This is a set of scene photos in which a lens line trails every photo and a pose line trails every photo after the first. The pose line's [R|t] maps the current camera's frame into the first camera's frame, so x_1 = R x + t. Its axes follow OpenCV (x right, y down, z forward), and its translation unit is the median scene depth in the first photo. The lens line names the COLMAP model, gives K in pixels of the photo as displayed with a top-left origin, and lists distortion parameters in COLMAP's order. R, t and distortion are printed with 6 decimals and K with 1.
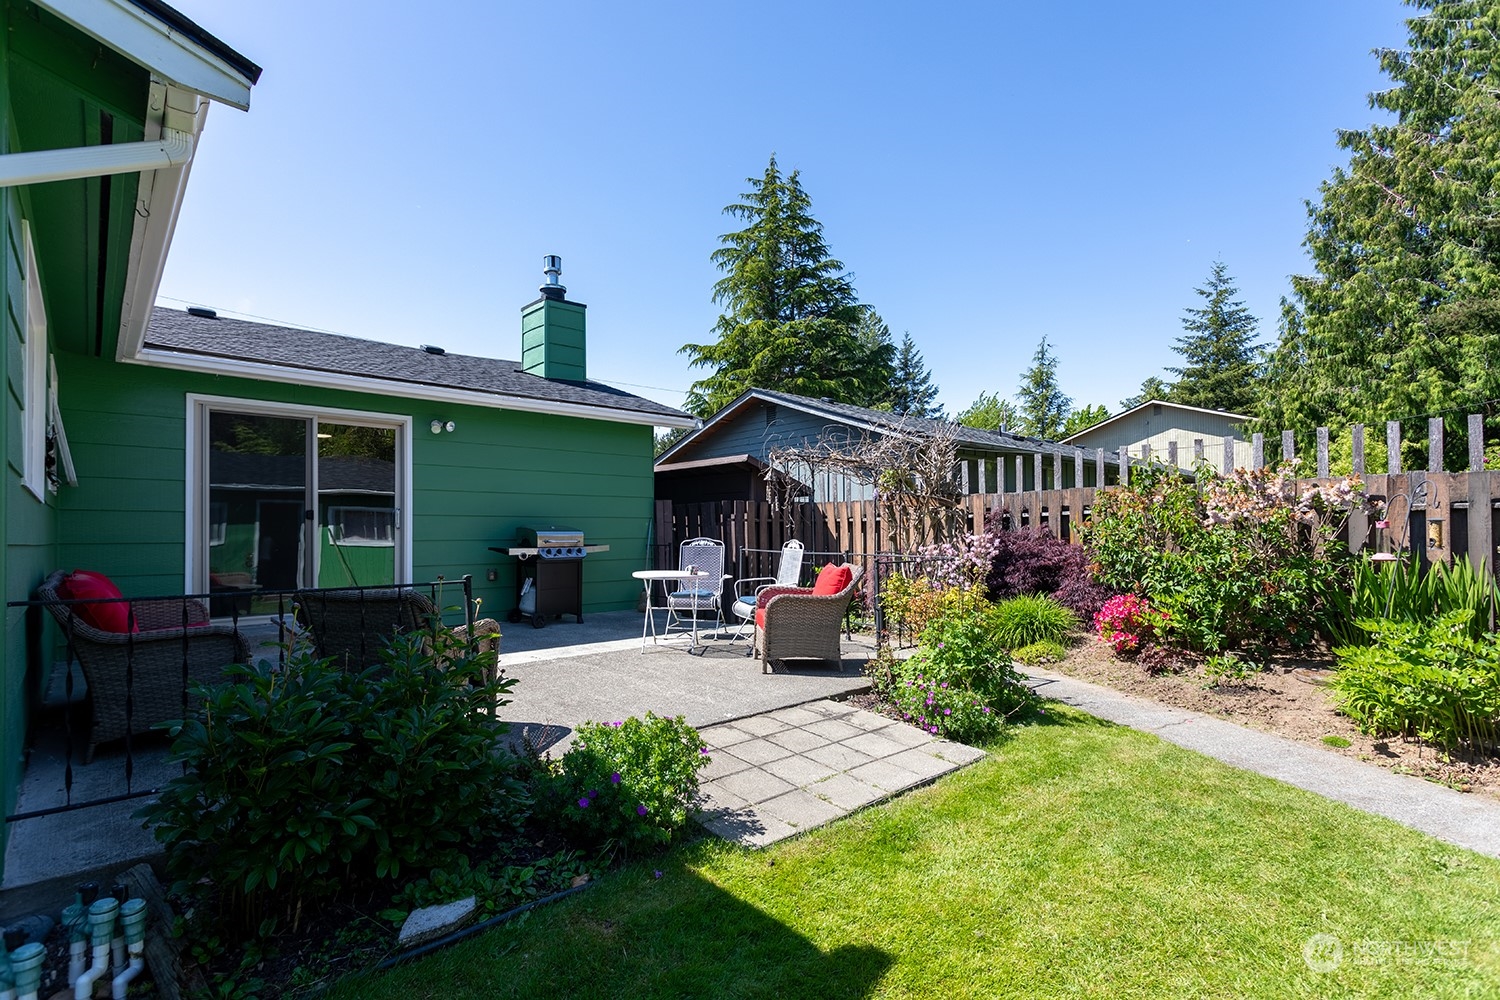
lens RADIAL K [[711.5, 0, 741.1], [0, 711.5, 525.4], [0, 0, 1]] dist [0.000462, 0.000571]
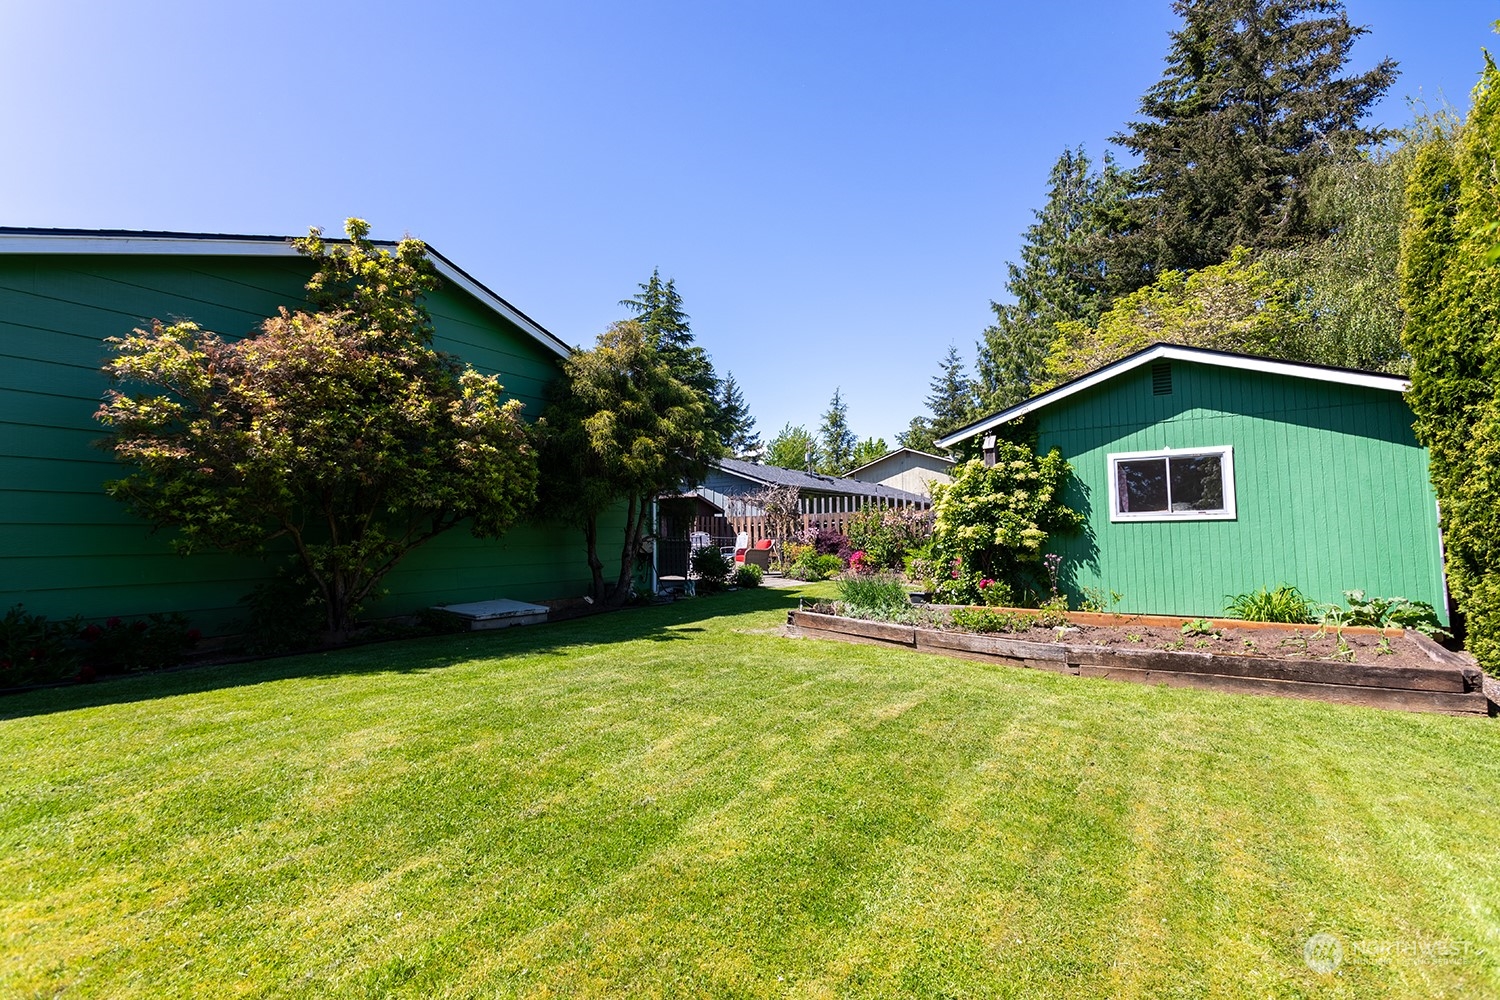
lens RADIAL K [[699.9, 0, 750.0], [0, 699.9, 500.0], [0, 0, 1]] dist [0.001800, 0.001288]
pose [[0.962626, 0.013398, 0.270503, -0.140299], [0.000871, 0.998617, -0.052561, 0.009111], [-0.270833, 0.050832, 0.961283, -0.347931]]
